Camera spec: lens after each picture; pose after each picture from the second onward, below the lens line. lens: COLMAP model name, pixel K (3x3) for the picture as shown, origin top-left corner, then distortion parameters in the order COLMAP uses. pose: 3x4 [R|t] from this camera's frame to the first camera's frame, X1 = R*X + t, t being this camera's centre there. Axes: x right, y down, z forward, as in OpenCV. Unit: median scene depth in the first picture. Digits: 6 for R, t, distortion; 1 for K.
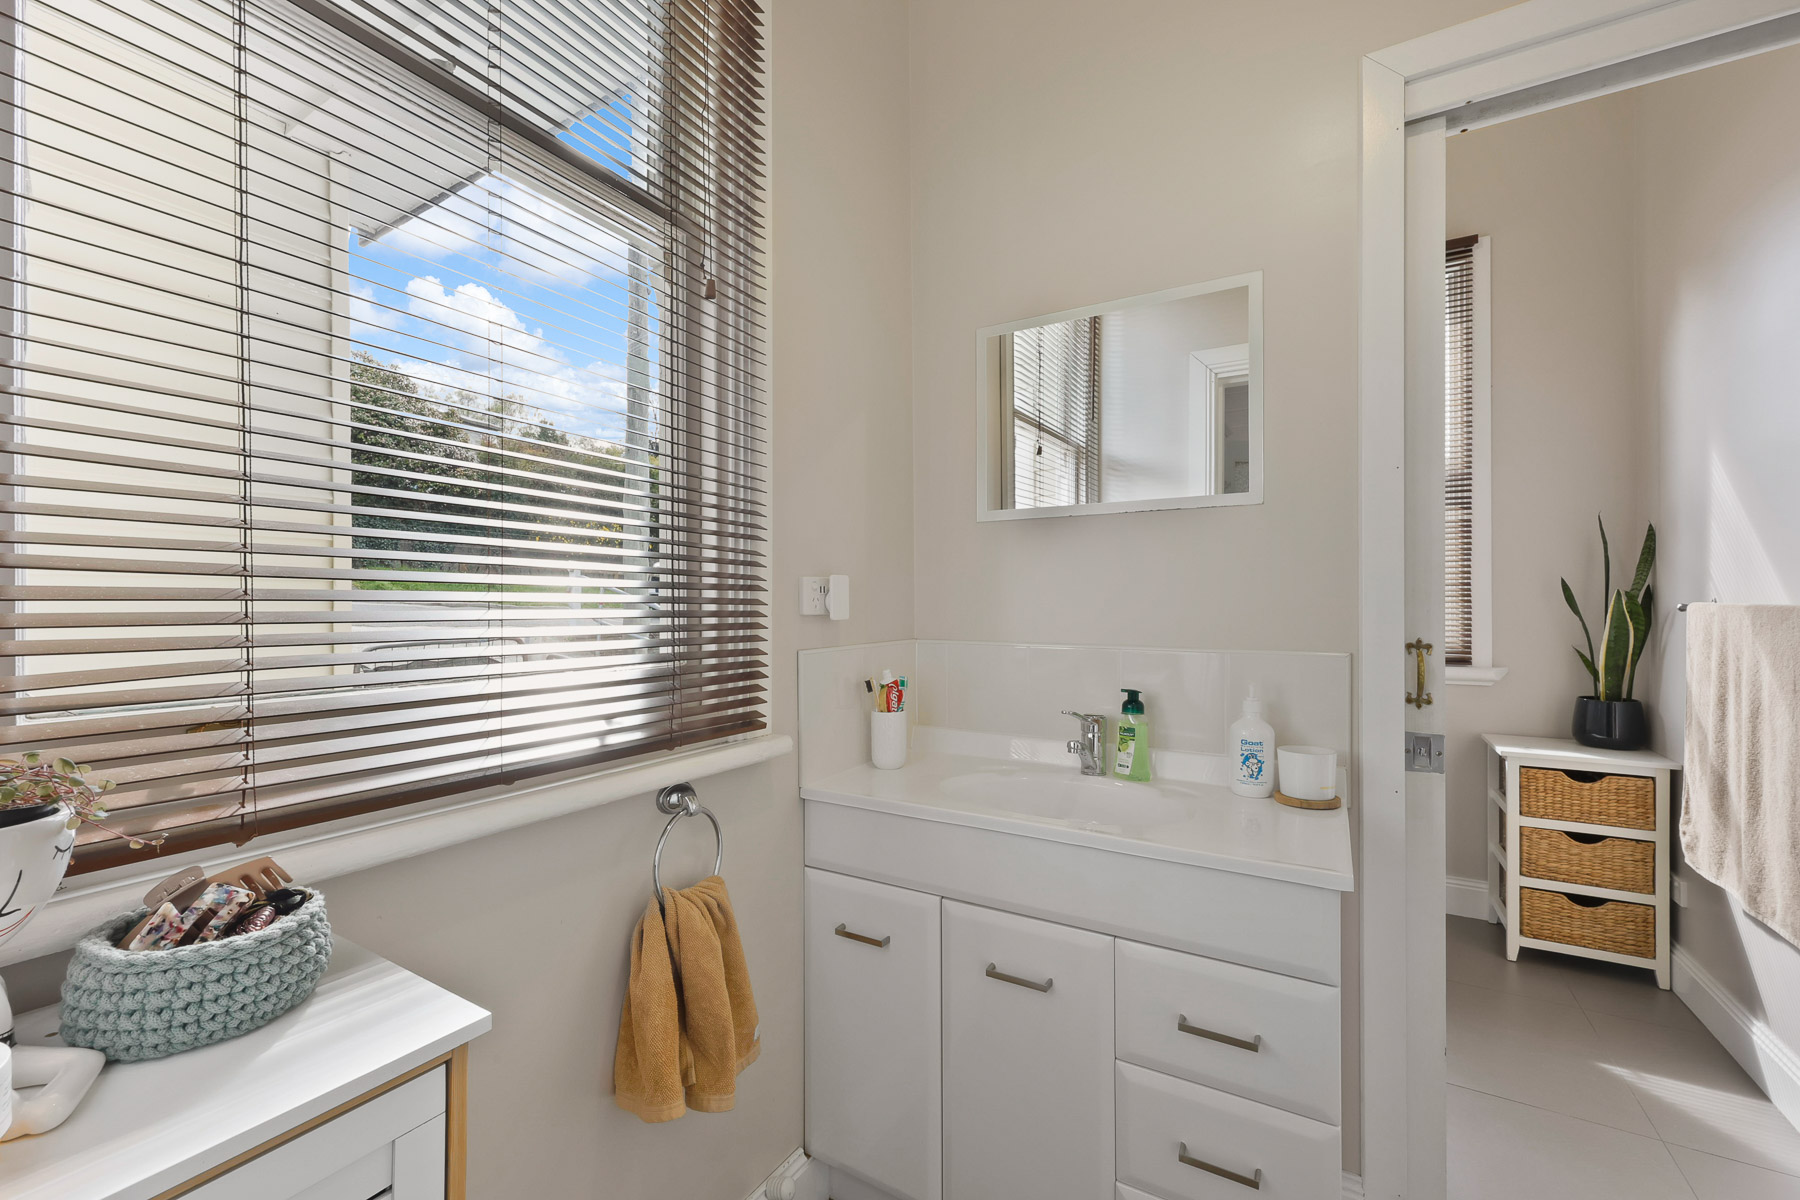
lens RADIAL K [[739.3, 0, 896.0], [0, 739.3, 602.5], [0, 0, 1]] dist [-0.002162, -0.000459]
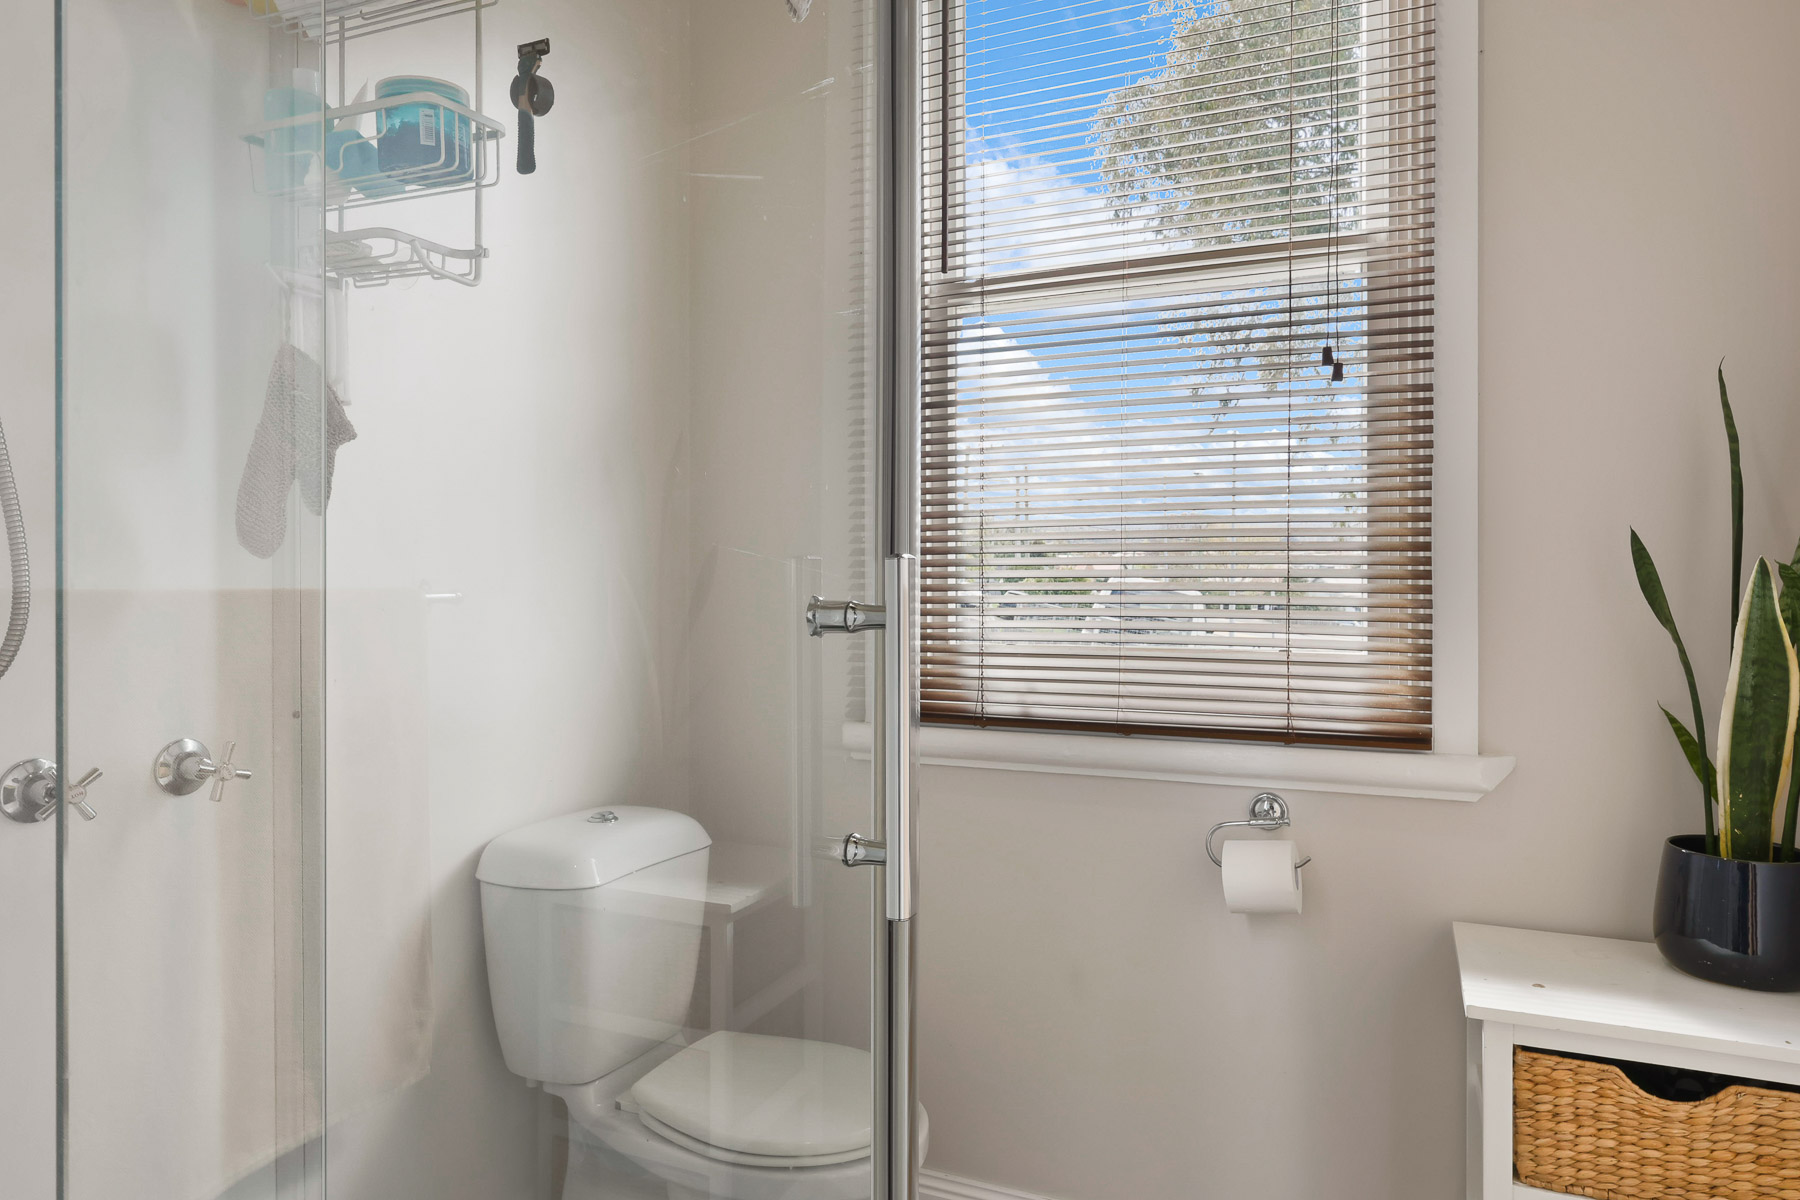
lens RADIAL K [[1140.6, 0, 900.6], [0, 1140.6, 600.0], [0, 0, 1]] dist [-0.003695, 0.002027]
pose [[0.992194, 0.000661, 0.124699, 0.454811], [-0.001471, 0.999978, 0.006402, 0.000282], [-0.124692, -0.006536, 0.992174, 0.462561]]
